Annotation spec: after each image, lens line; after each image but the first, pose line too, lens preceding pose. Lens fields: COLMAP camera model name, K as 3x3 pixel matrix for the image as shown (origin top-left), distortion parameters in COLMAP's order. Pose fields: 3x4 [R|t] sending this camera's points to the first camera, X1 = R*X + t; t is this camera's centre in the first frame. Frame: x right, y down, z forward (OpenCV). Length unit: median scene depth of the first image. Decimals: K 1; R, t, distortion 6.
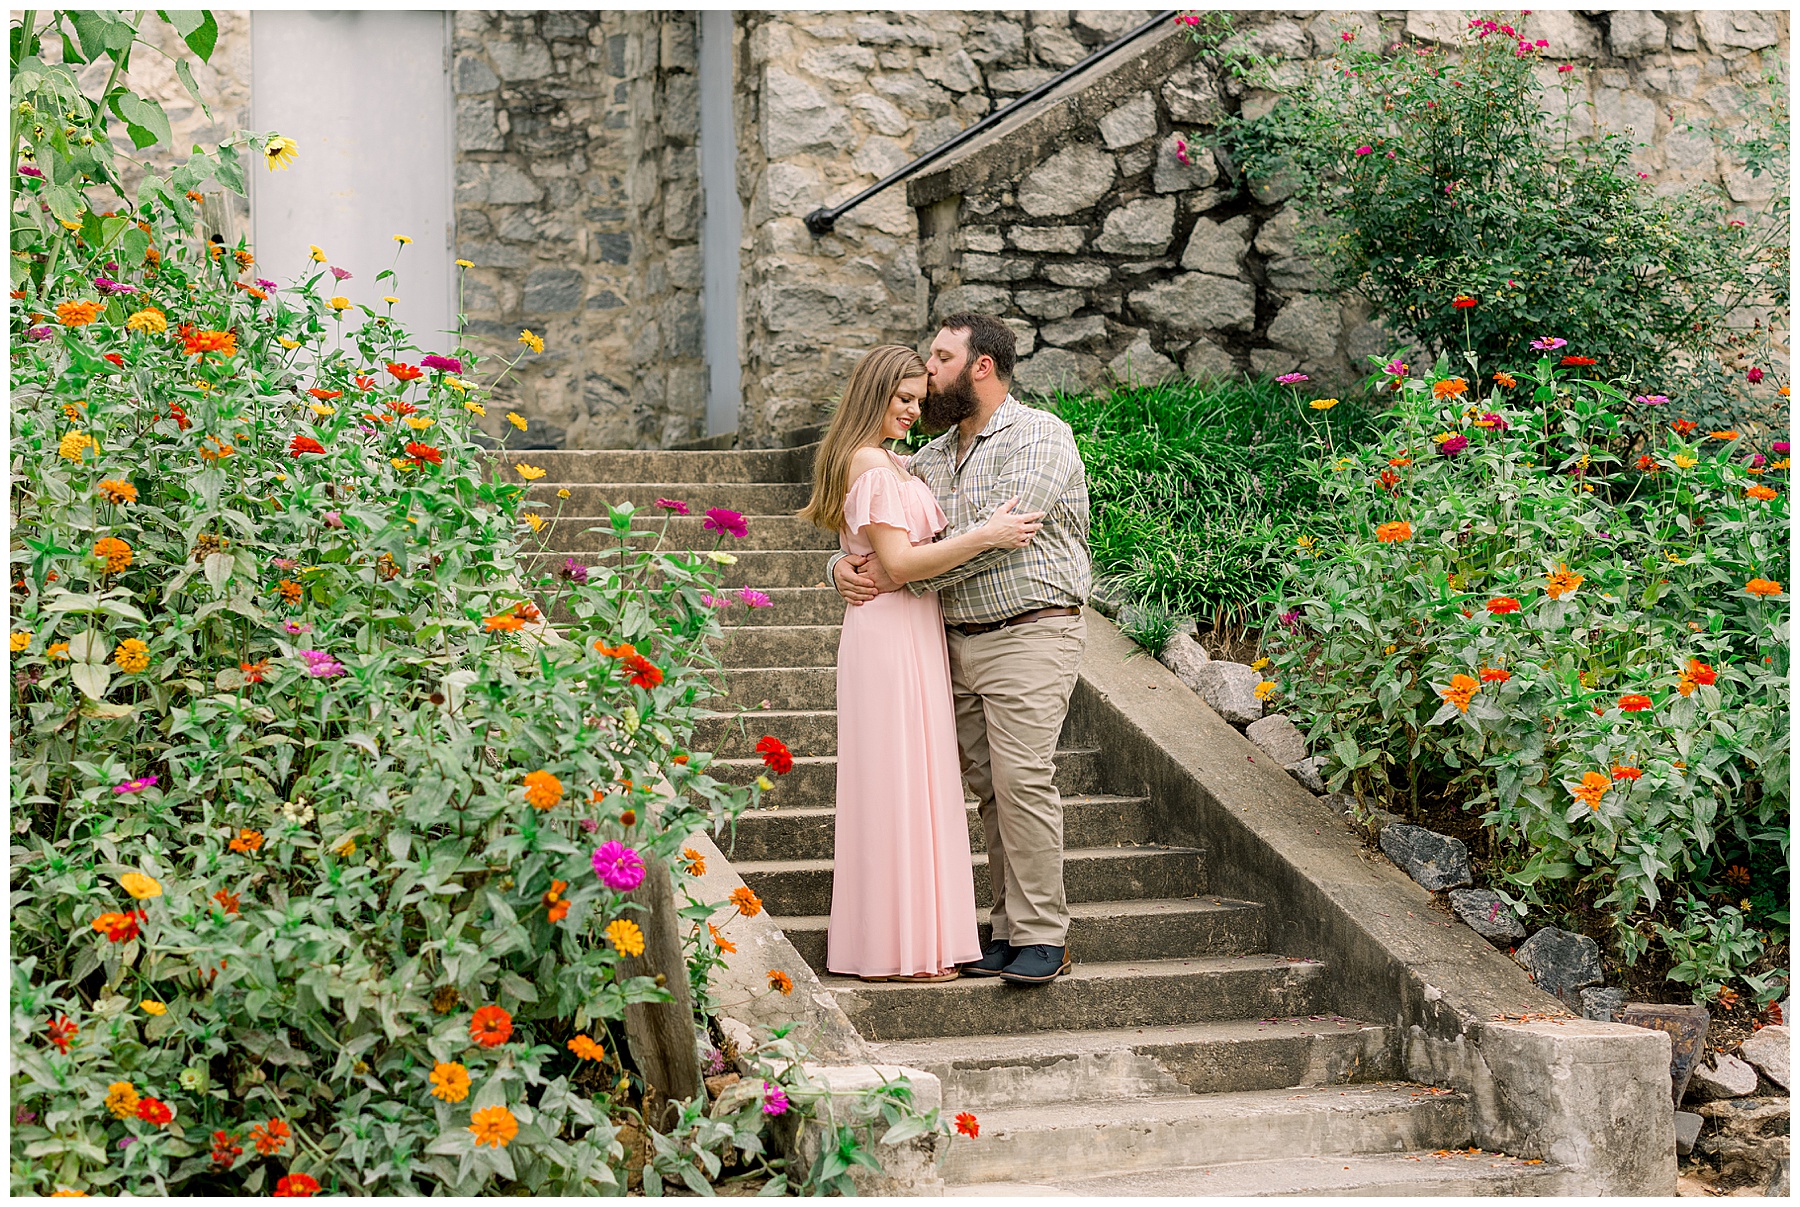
lens RADIAL K [[3287.6, 0, 792.7], [0, 3287.6, 522.0], [0, 0, 1]] dist [0.006578, 0.073683]
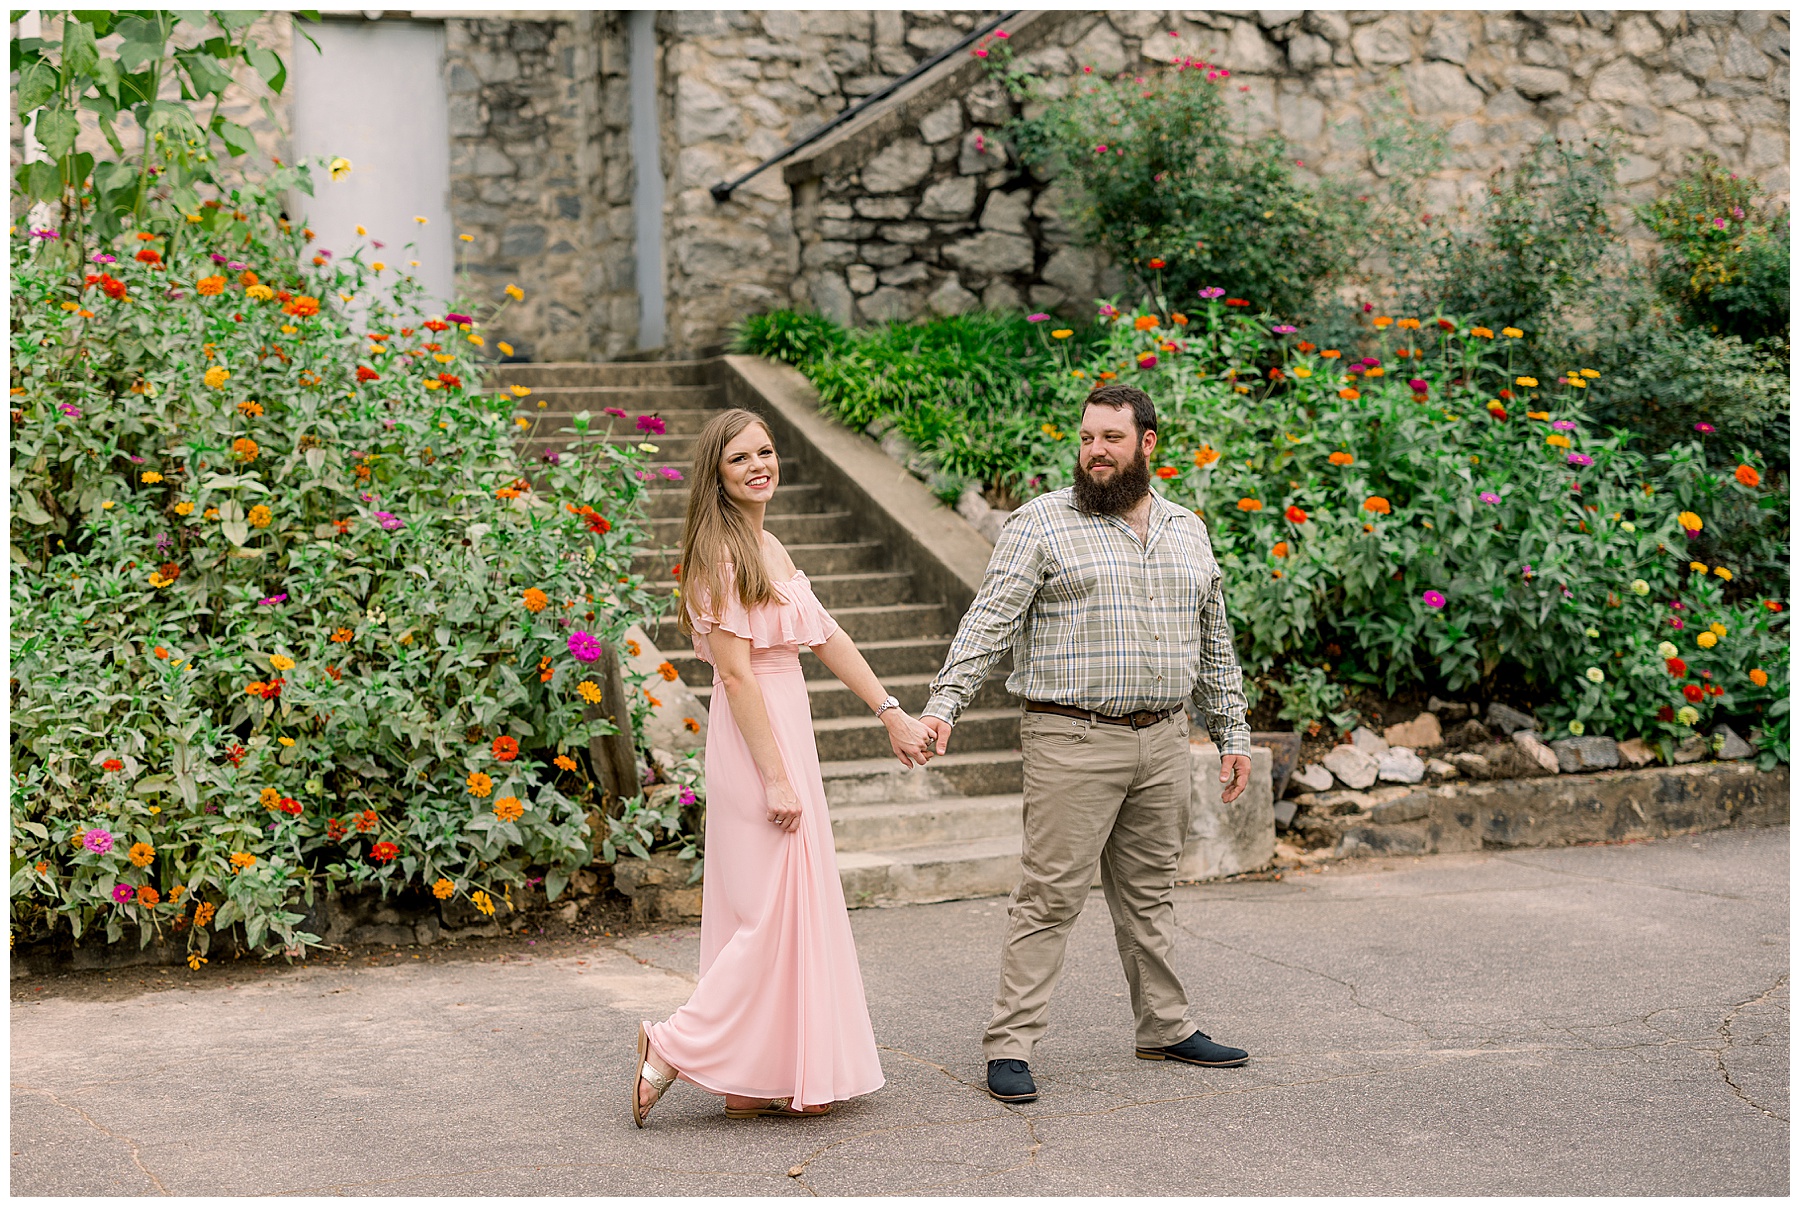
lens RADIAL K [[2712.5, 0, 867.1], [0, 2712.5, 601.8], [0, 0, 1]] dist [0.003317, -0.018391]
pose [[0.998430, -0.013350, 0.054400, 0.008557], [0.009199, 0.997078, 0.075839, -0.010216], [-0.055253, -0.075219, 0.995635, -0.216943]]
